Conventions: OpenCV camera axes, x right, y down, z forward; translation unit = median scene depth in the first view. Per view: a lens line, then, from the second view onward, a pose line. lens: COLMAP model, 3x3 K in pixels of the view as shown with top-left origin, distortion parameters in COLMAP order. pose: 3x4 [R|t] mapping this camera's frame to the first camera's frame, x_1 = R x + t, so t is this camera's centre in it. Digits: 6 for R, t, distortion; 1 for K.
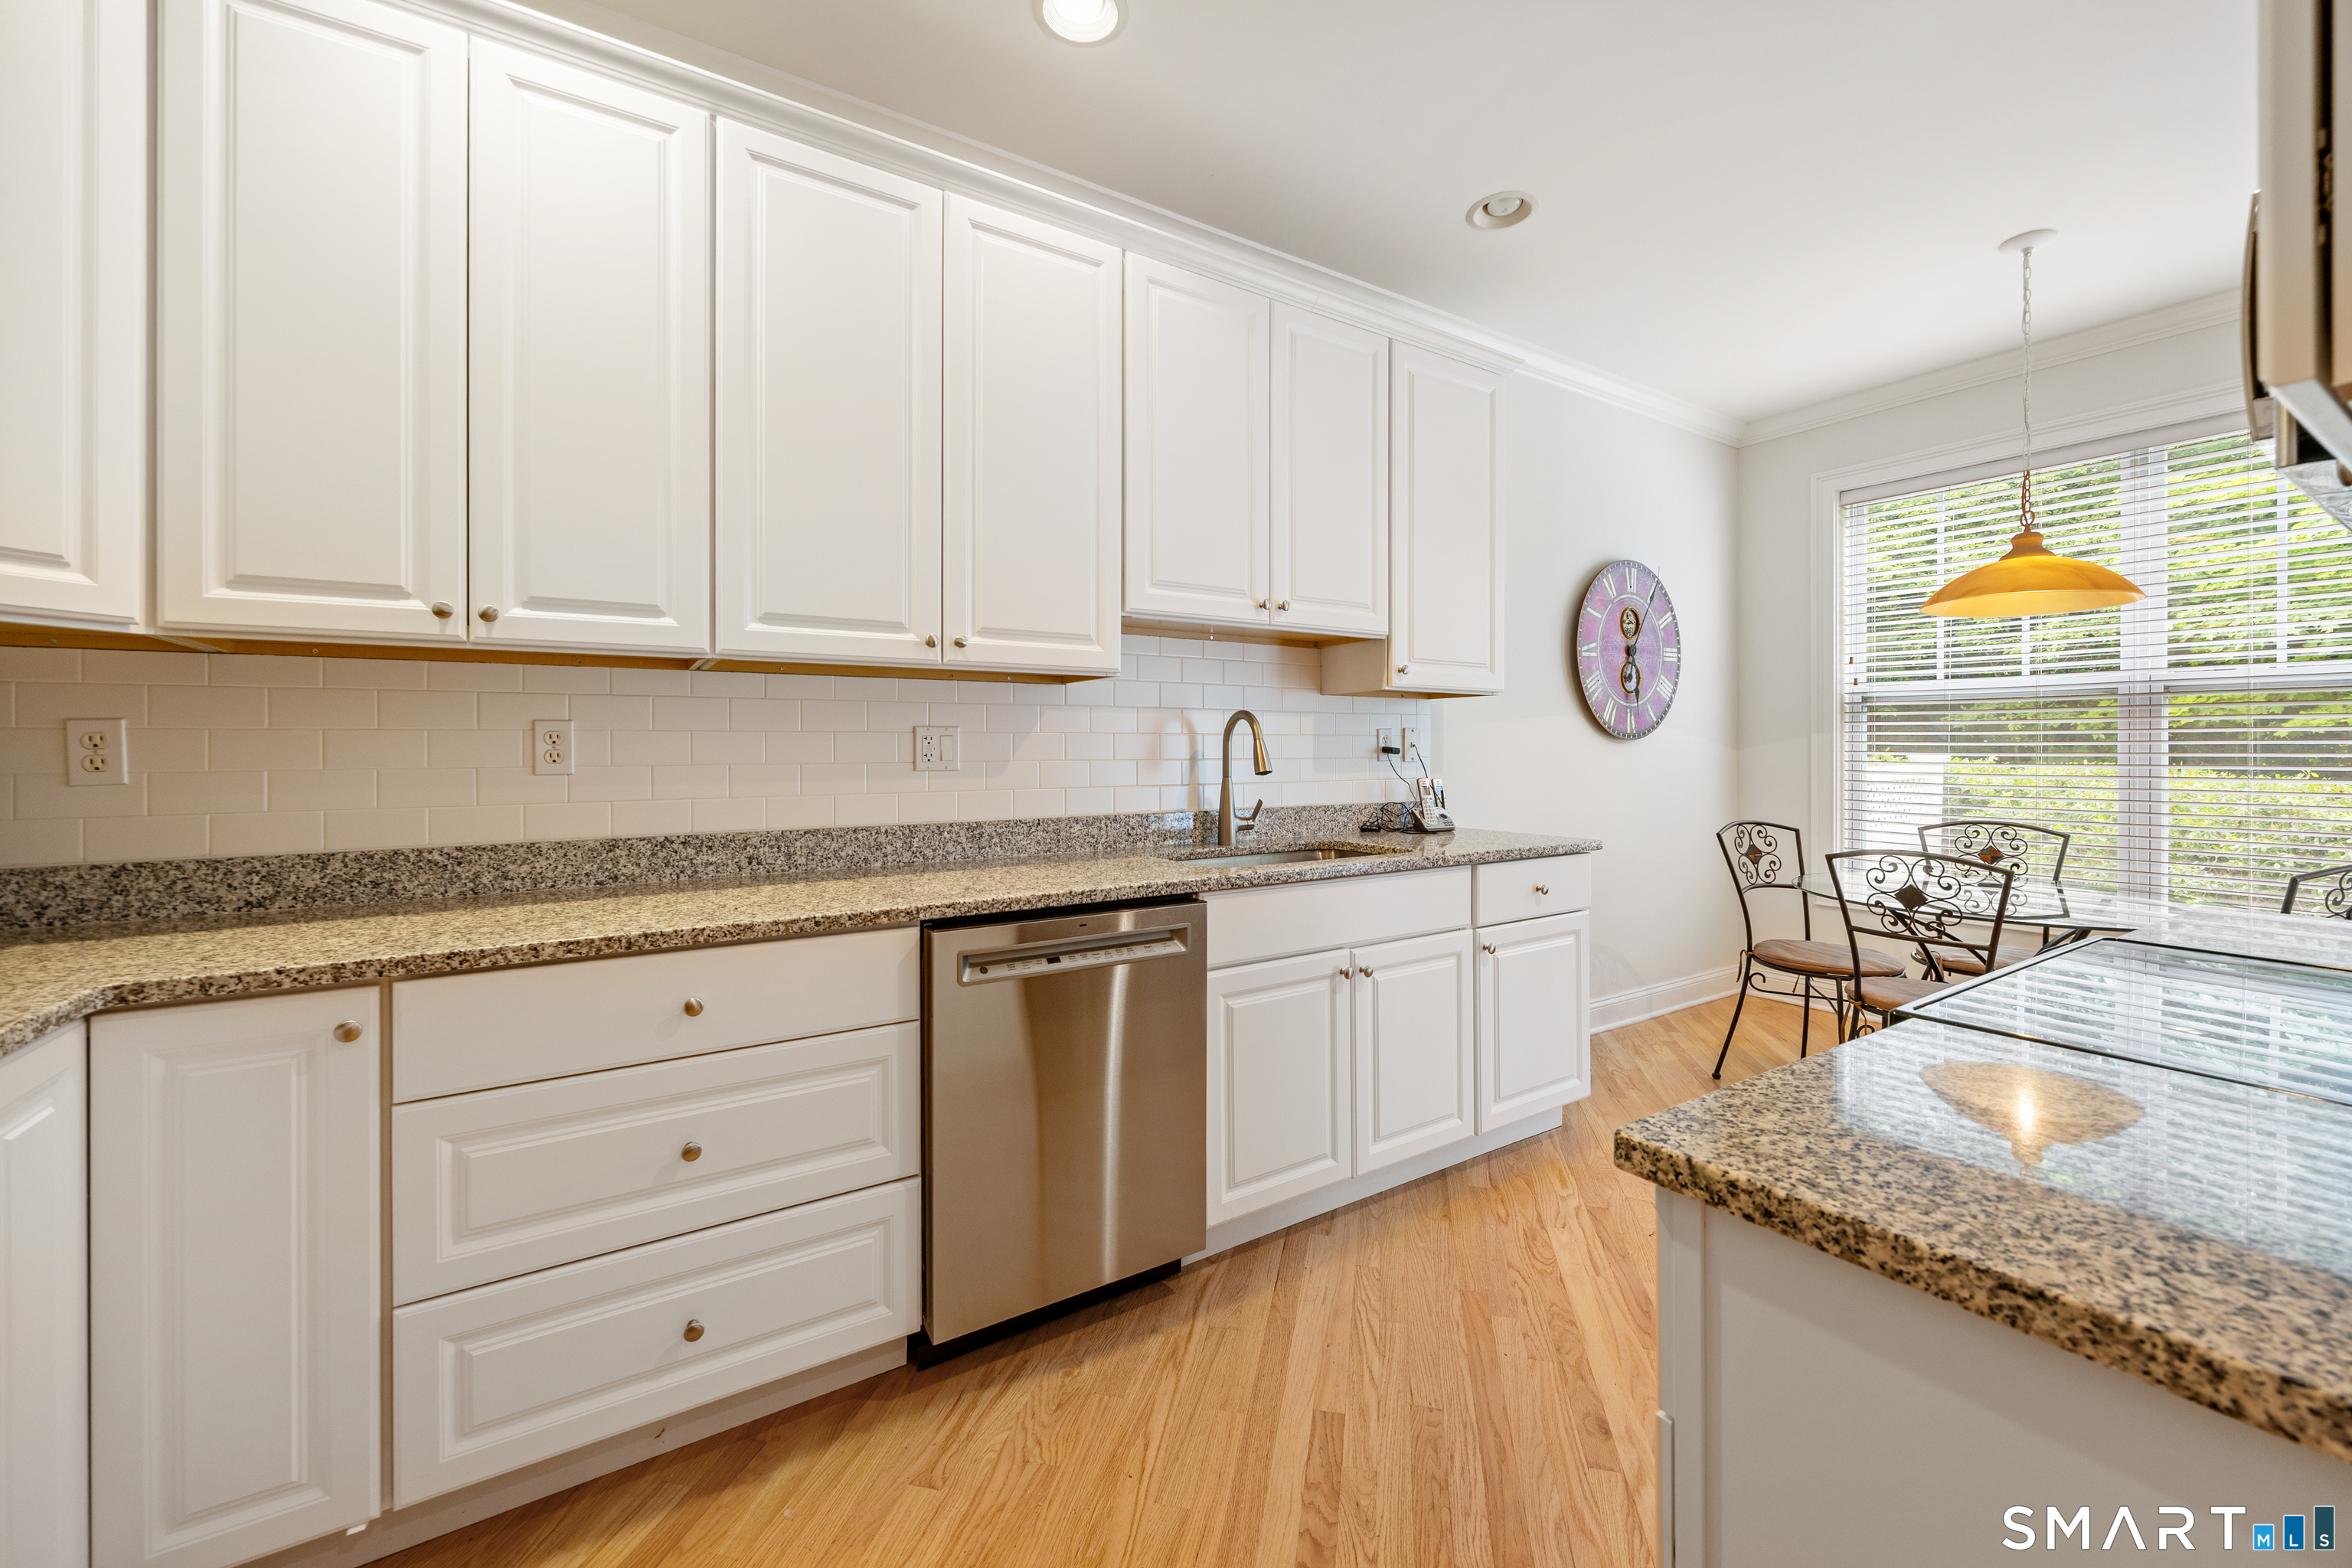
lens RADIAL K [[923.1, 0, 1180.1], [0, 923.1, 741.2], [0, 0, 1]] dist [0.001831, 0.000233]
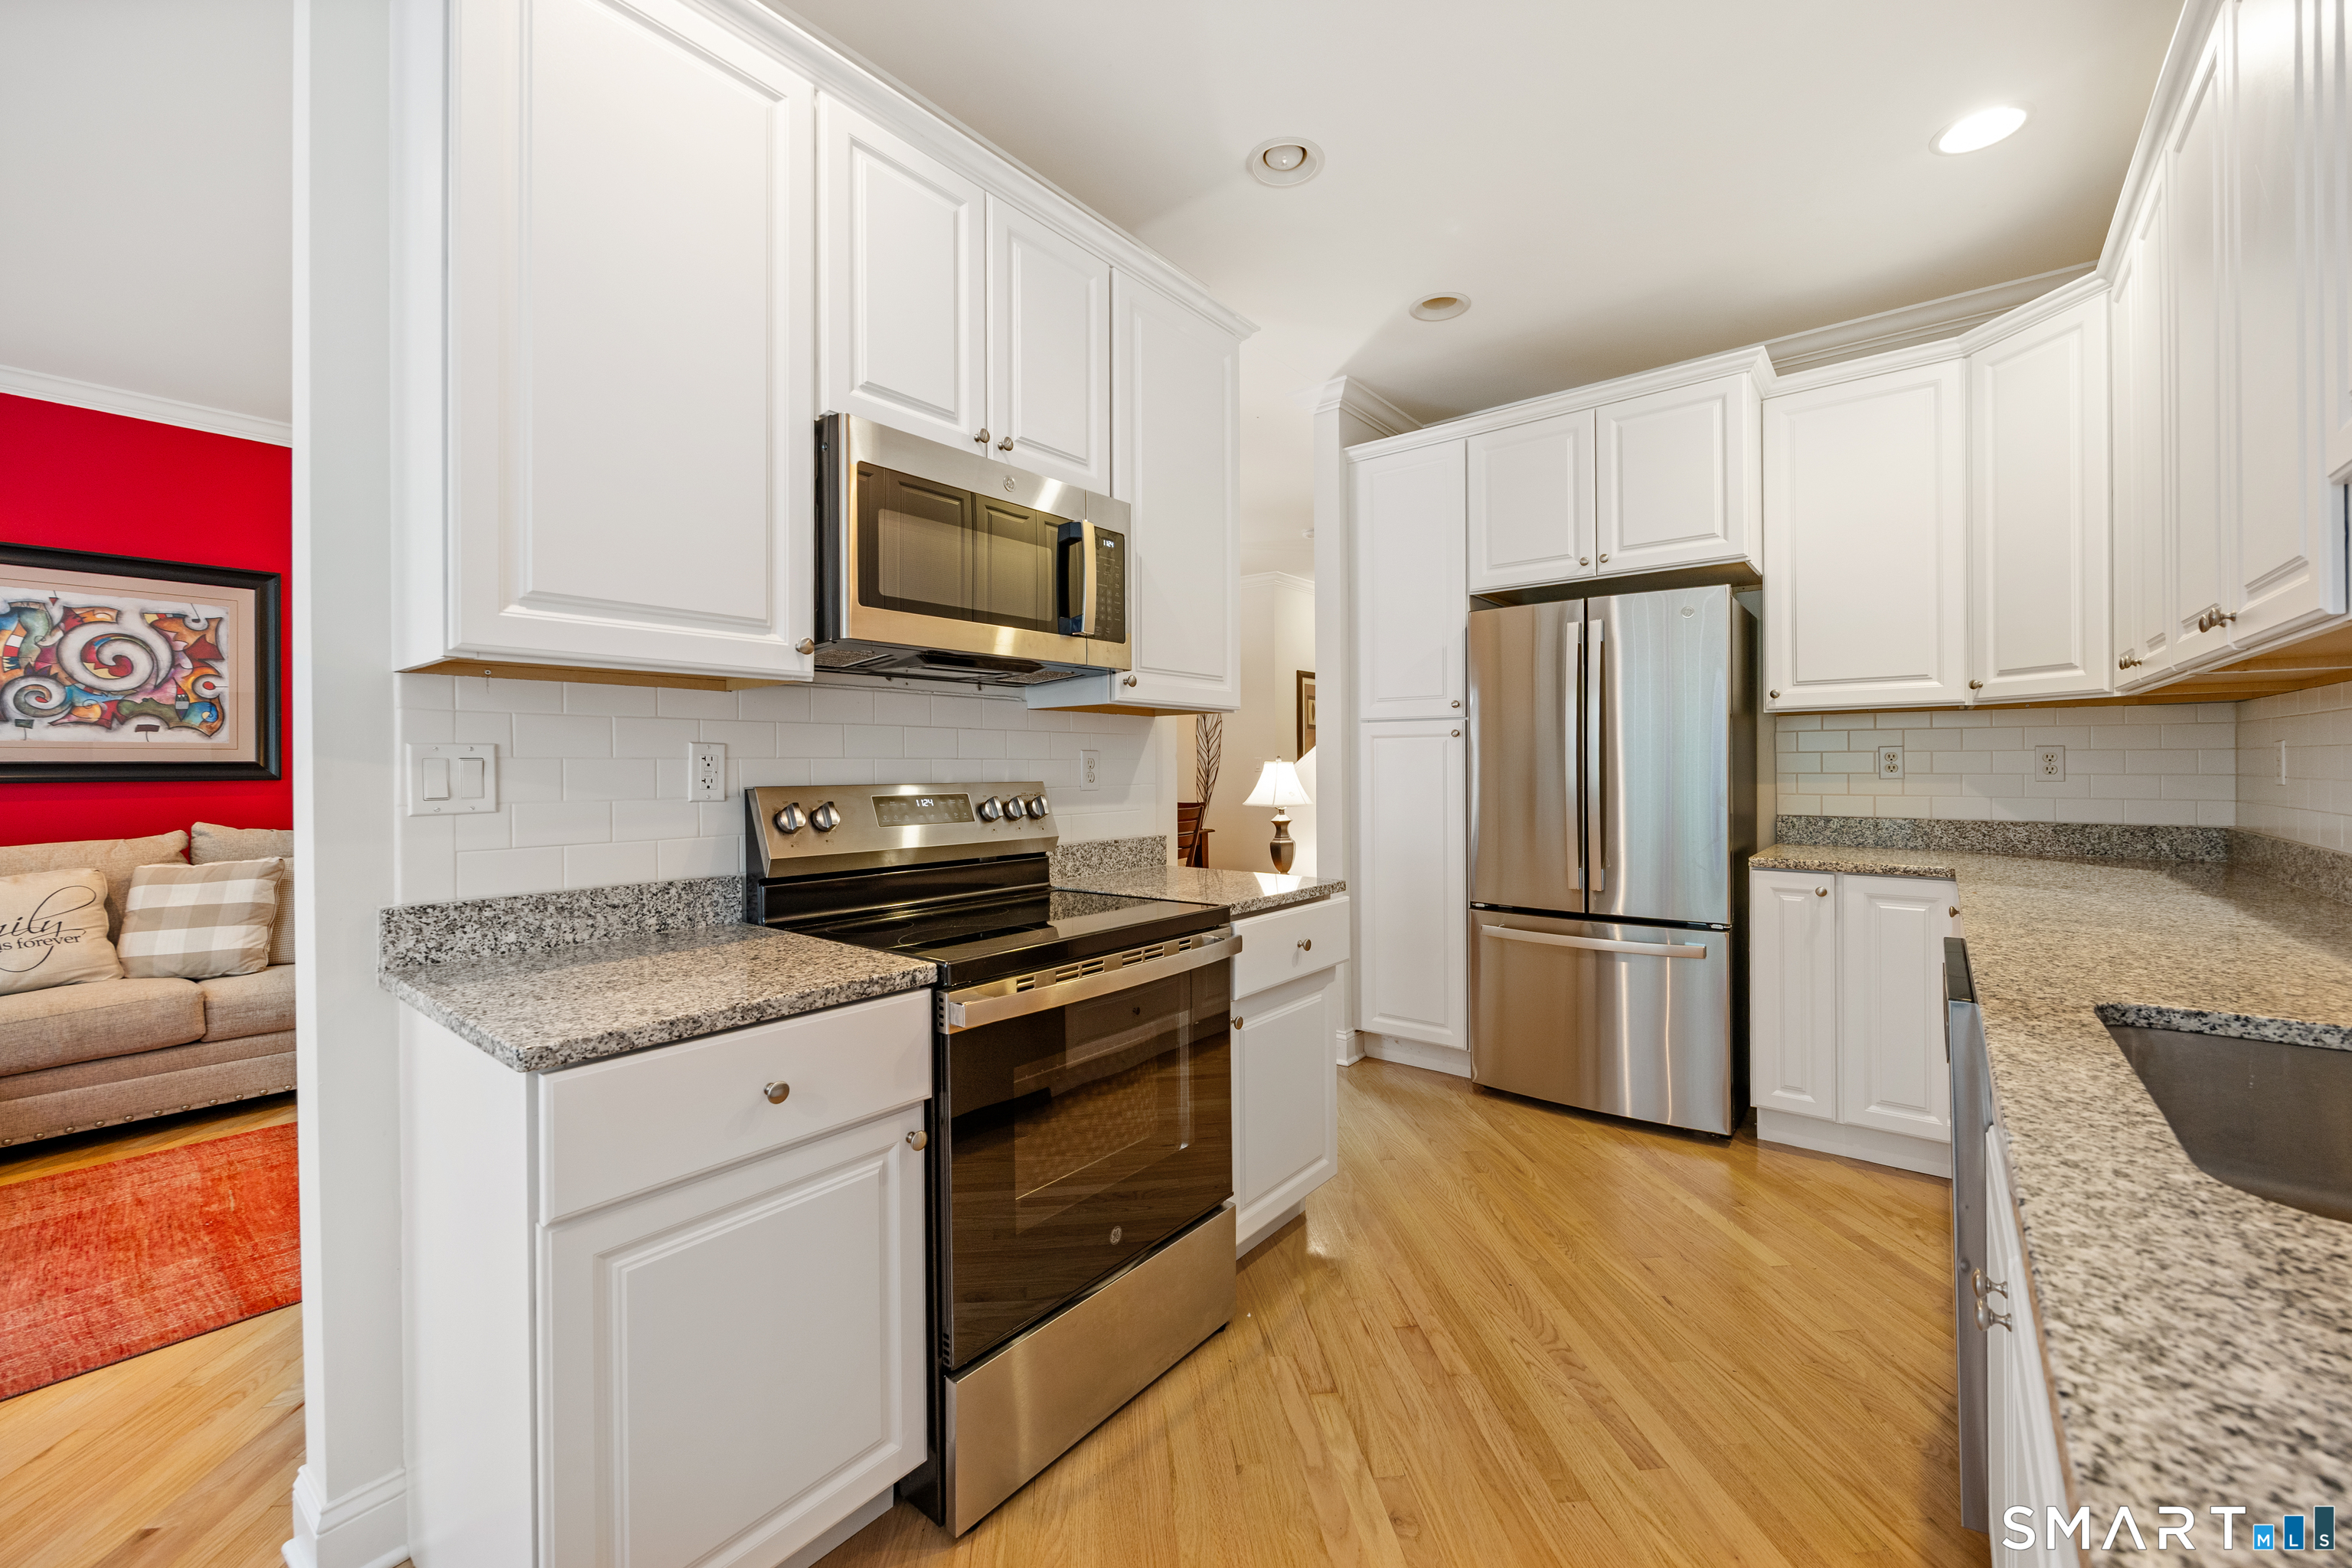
lens RADIAL K [[922.5, 0, 1181.7], [0, 922.5, 759.2], [0, 0, 1]] dist [-0.000343, -0.000449]
pose [[-0.950229, 0.005987, -0.311495, 0.521193], [0.010194, 0.999877, -0.011879, -0.001393], [0.311386, -0.014463, -0.950174, 1.000916]]
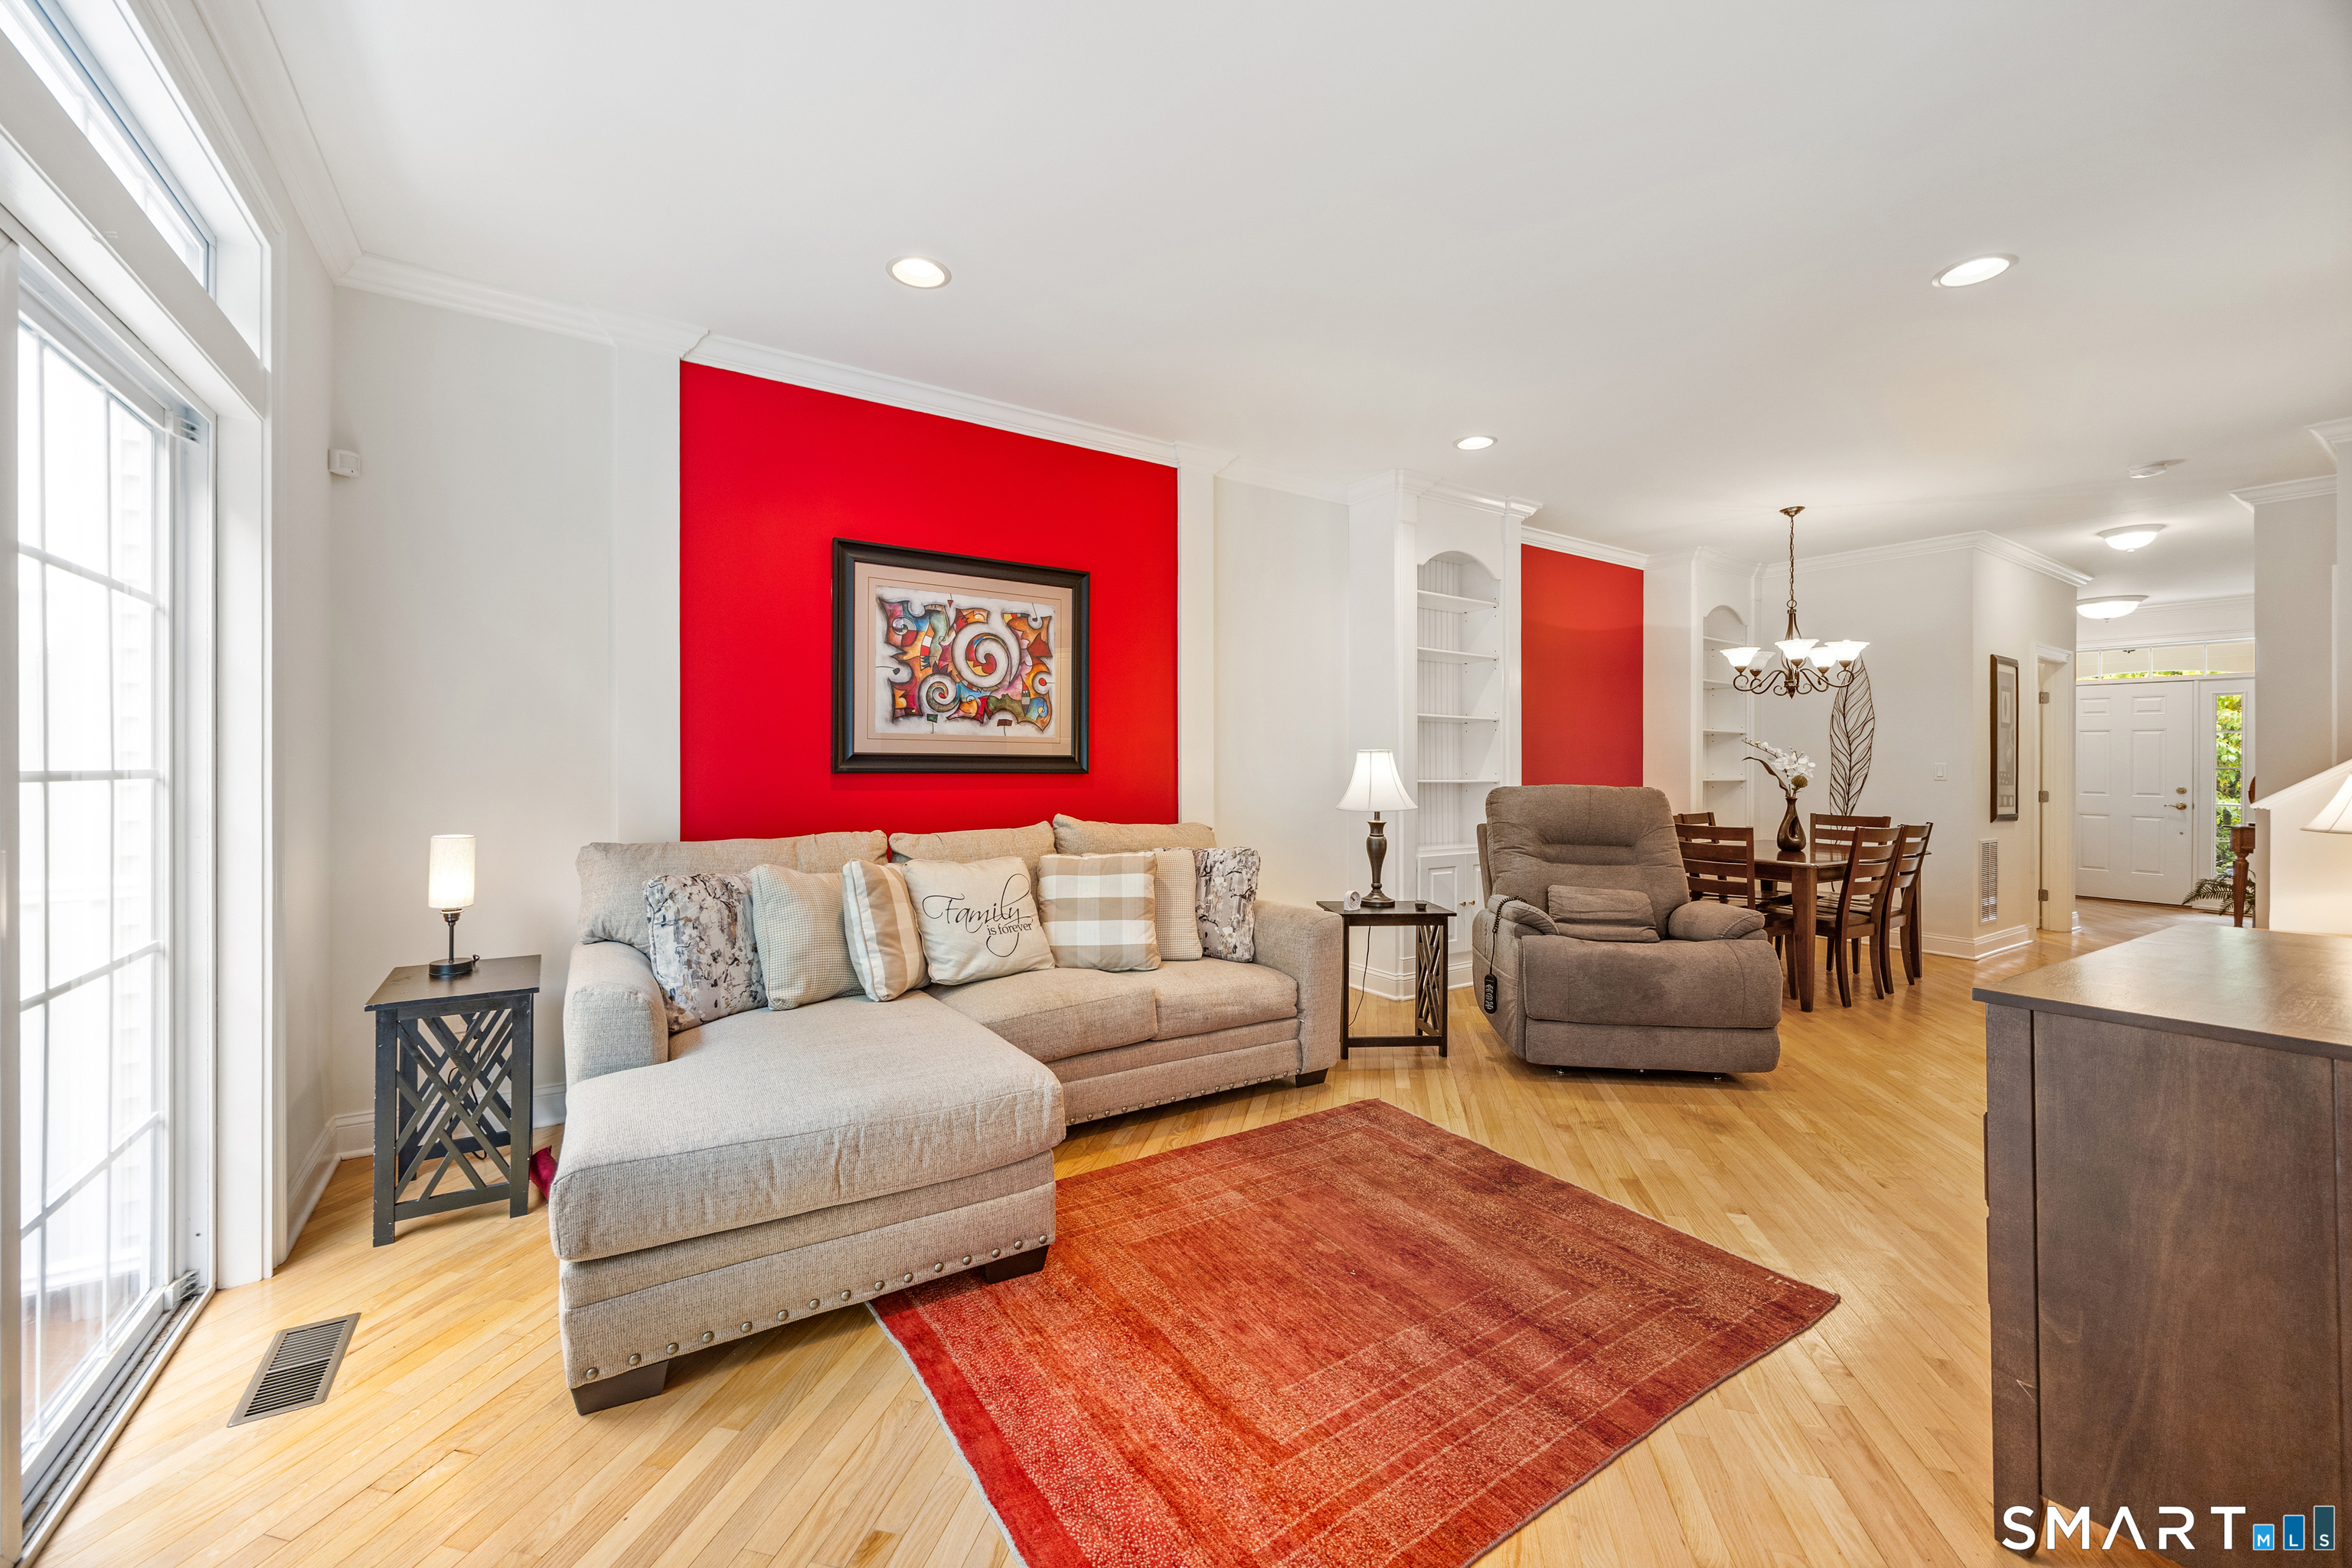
lens RADIAL K [[910.6, 0, 1169.0], [0, 910.6, 768.6], [0, 0, 1]] dist [-0.007780, 0.000190]
pose [[-0.999969, -0.005571, 0.005604, 1.252202], [-0.005600, 0.999971, -0.005107, -0.001960], [-0.005576, -0.005138, -0.999971, 0.660232]]
